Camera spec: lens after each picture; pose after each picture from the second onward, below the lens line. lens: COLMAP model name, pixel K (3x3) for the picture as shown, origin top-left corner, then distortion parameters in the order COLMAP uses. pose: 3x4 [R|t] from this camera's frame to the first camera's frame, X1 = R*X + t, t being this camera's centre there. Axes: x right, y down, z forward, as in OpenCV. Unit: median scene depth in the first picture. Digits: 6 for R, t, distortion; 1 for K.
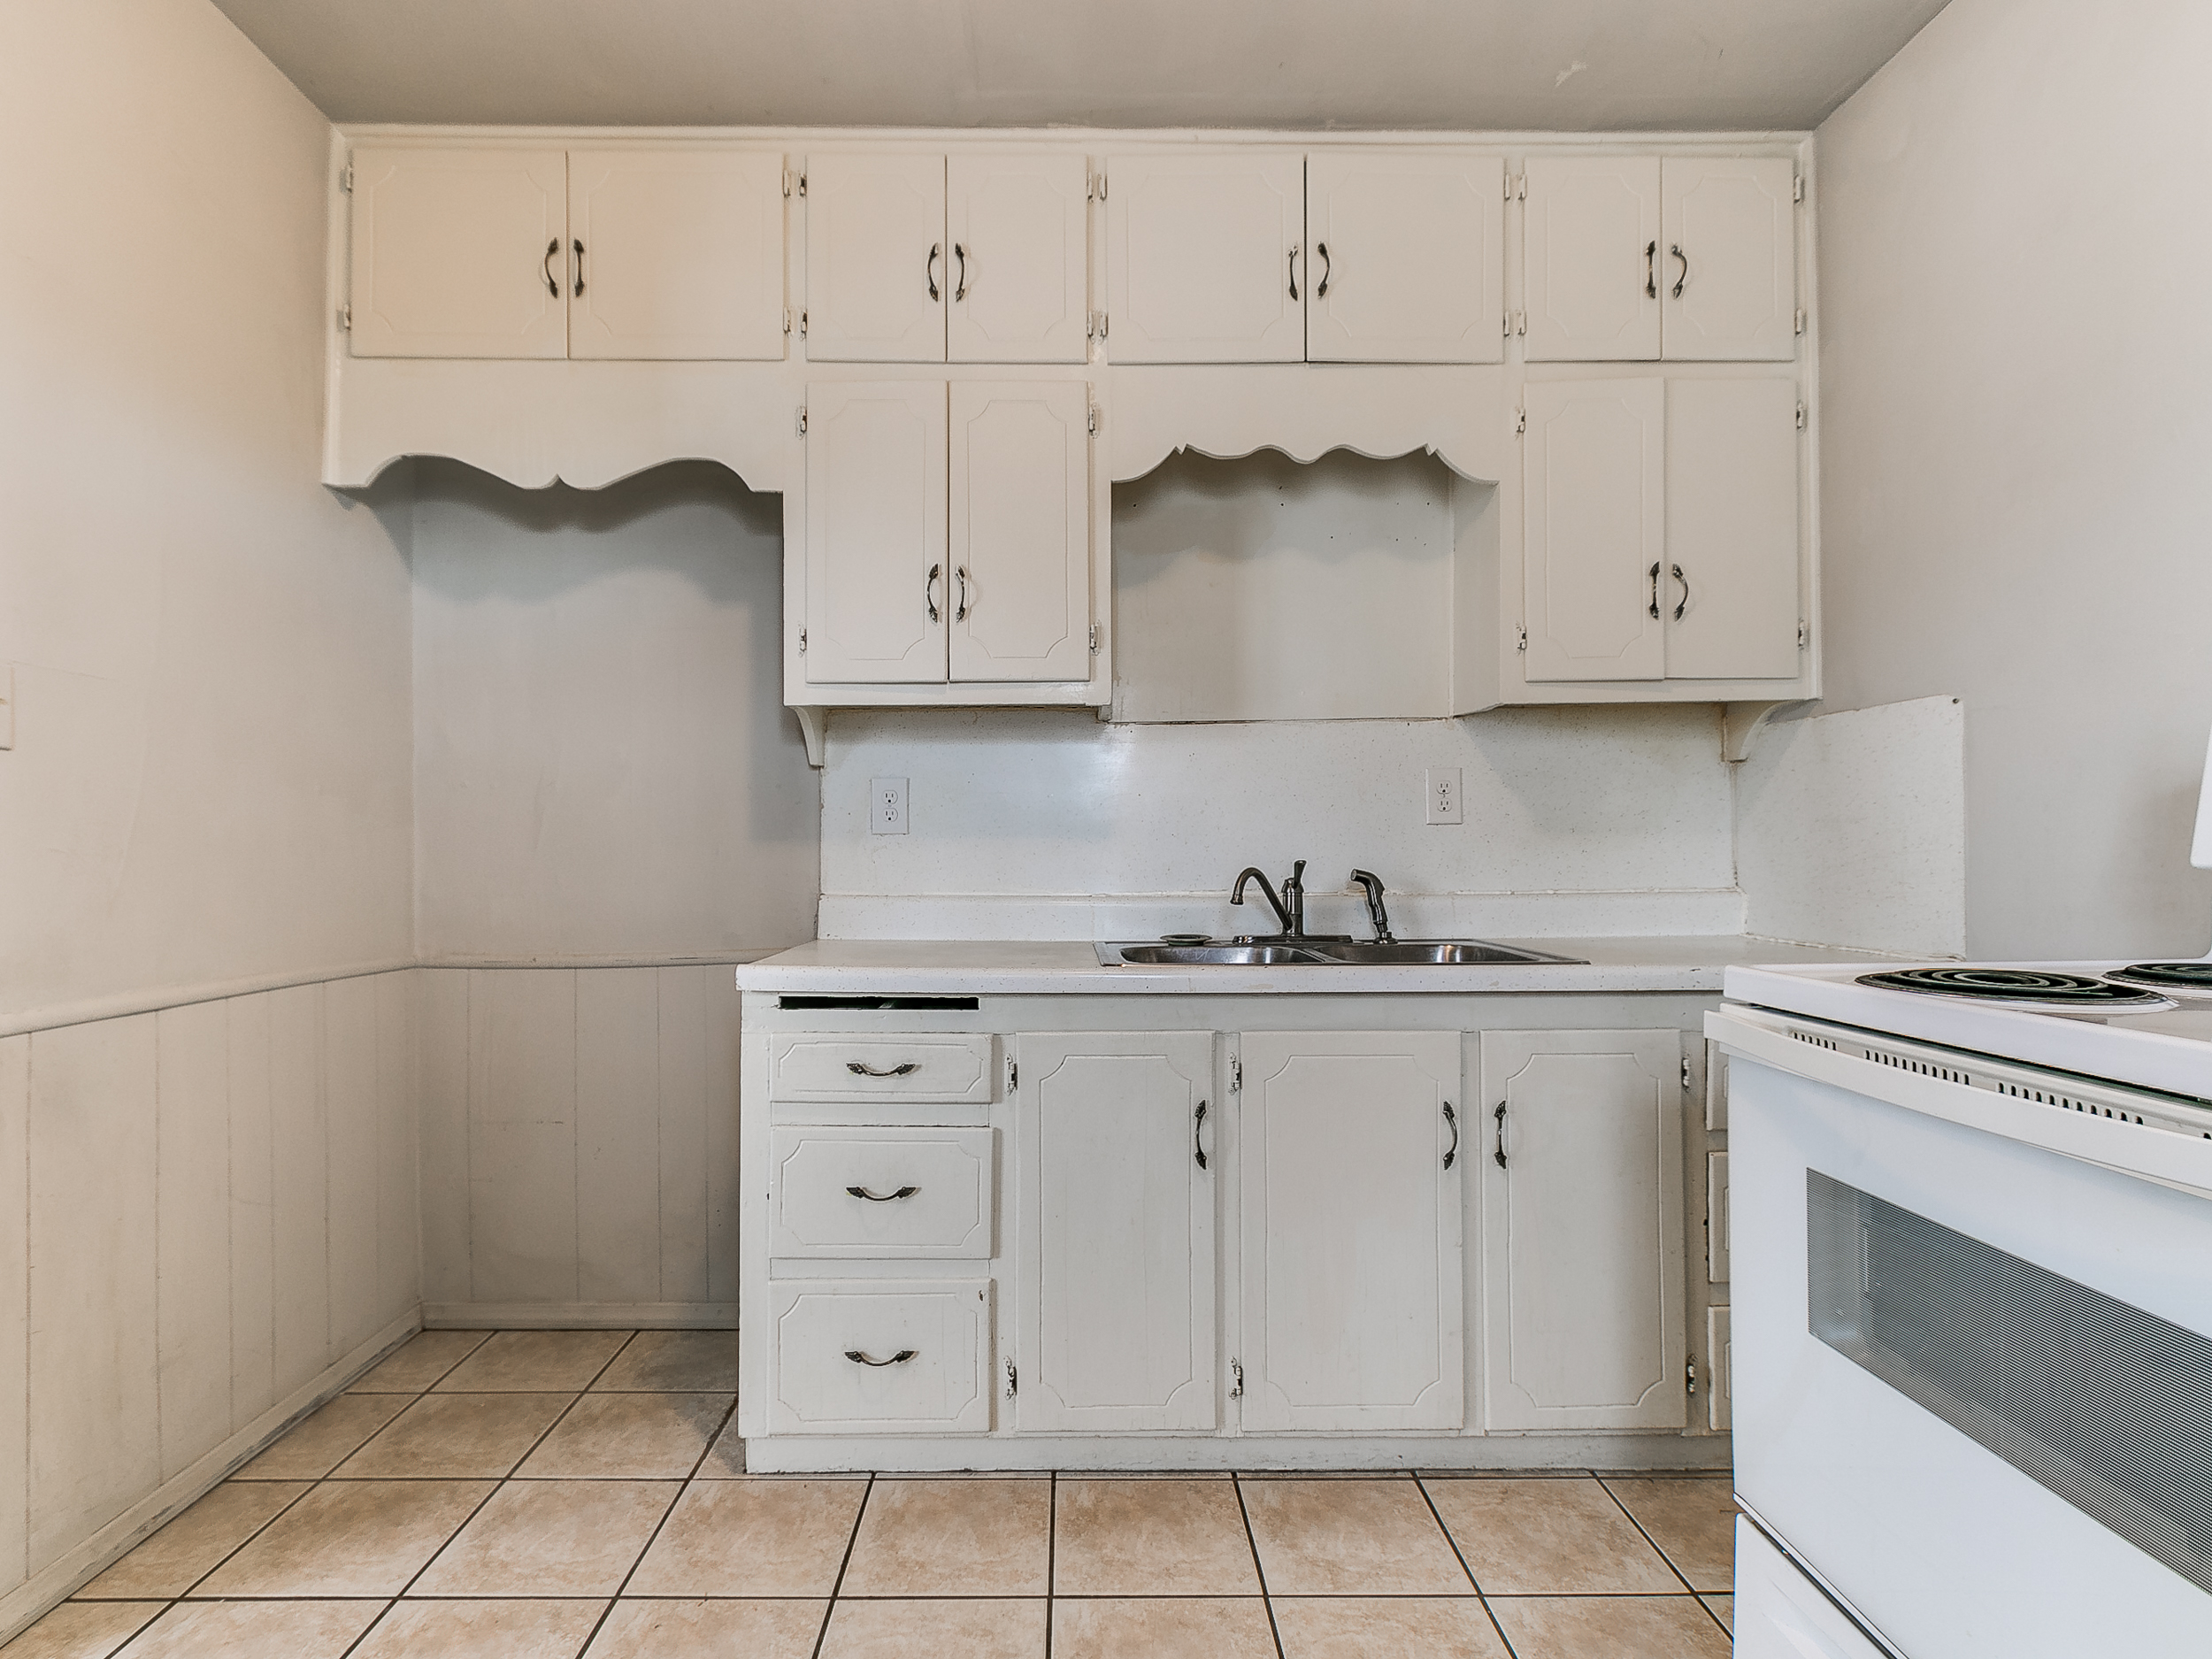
lens RADIAL K [[1178.1, 0, 1102.5], [0, 1178.1, 833.0], [0, 0, 1]] dist [0.010579, 0.001364]
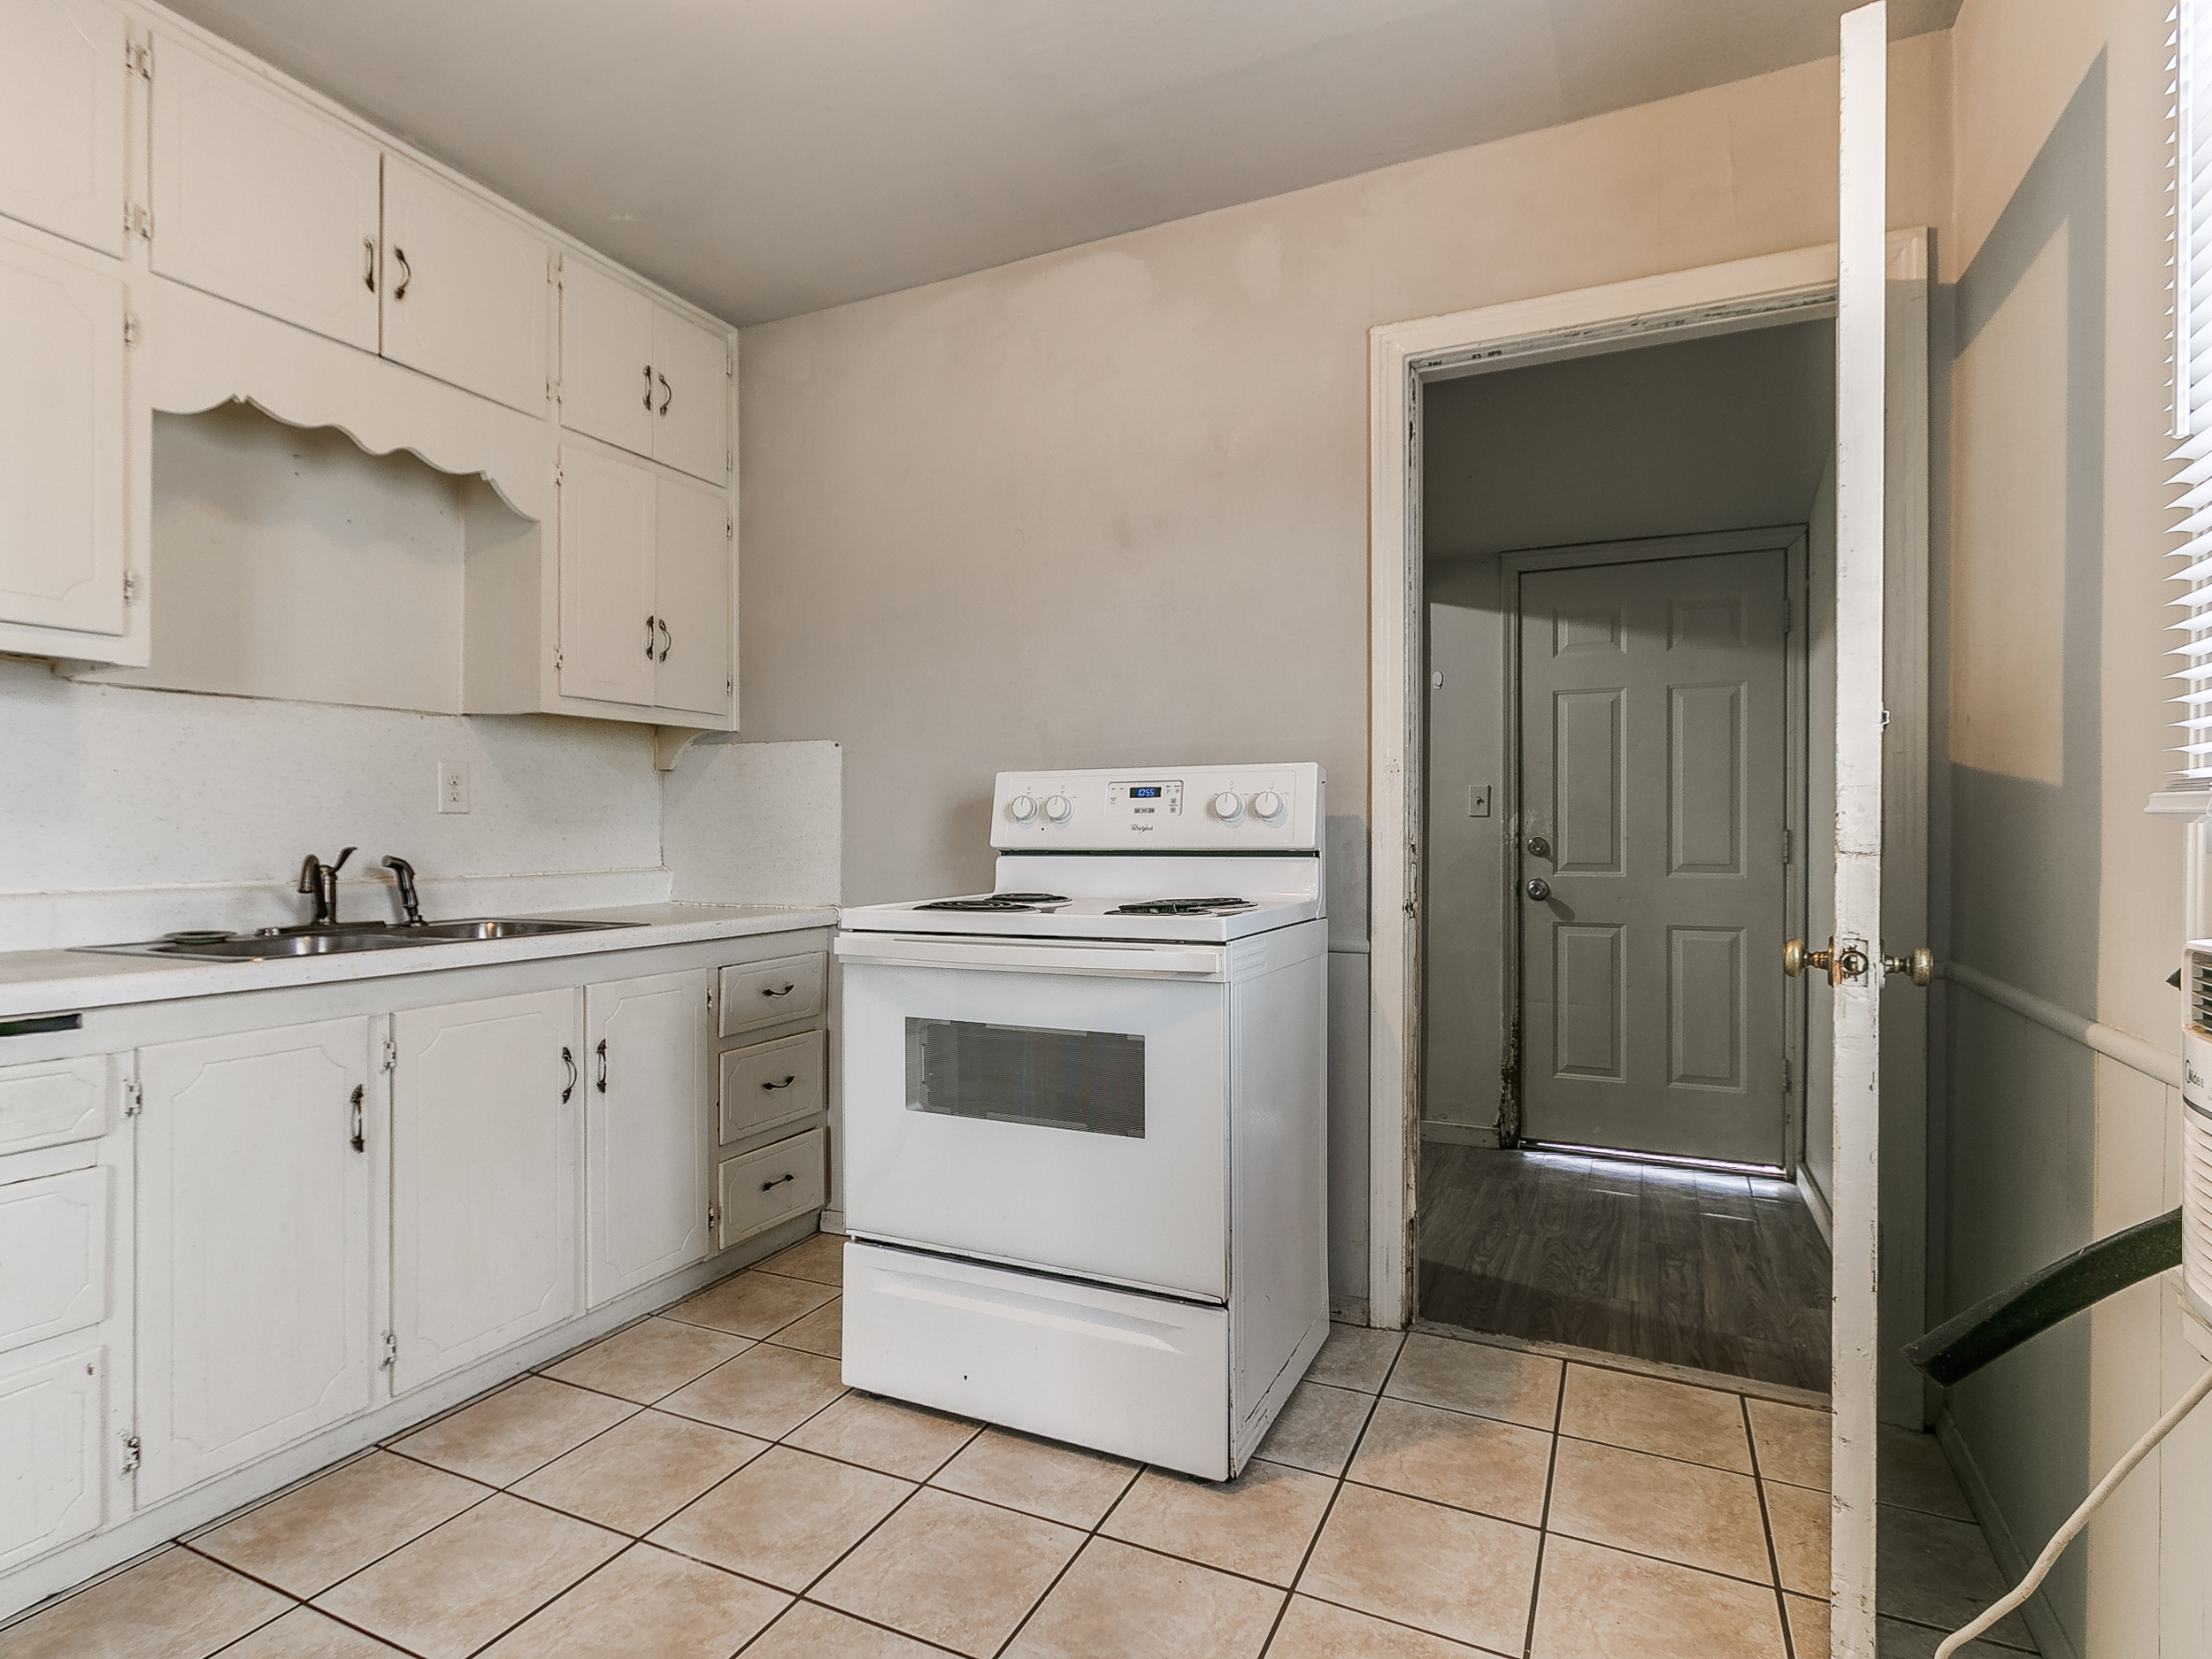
lens RADIAL K [[1178.1, 0, 1091.8], [0, 1178.1, 832.2], [0, 0, 1]] dist [0.010579, 0.001364]
pose [[0.434828, 0.006830, 0.900488, -0.475145], [-0.014015, 0.999901, -0.000817, 0.002437], [-0.900404, -0.012265, 0.434881, -0.000049]]
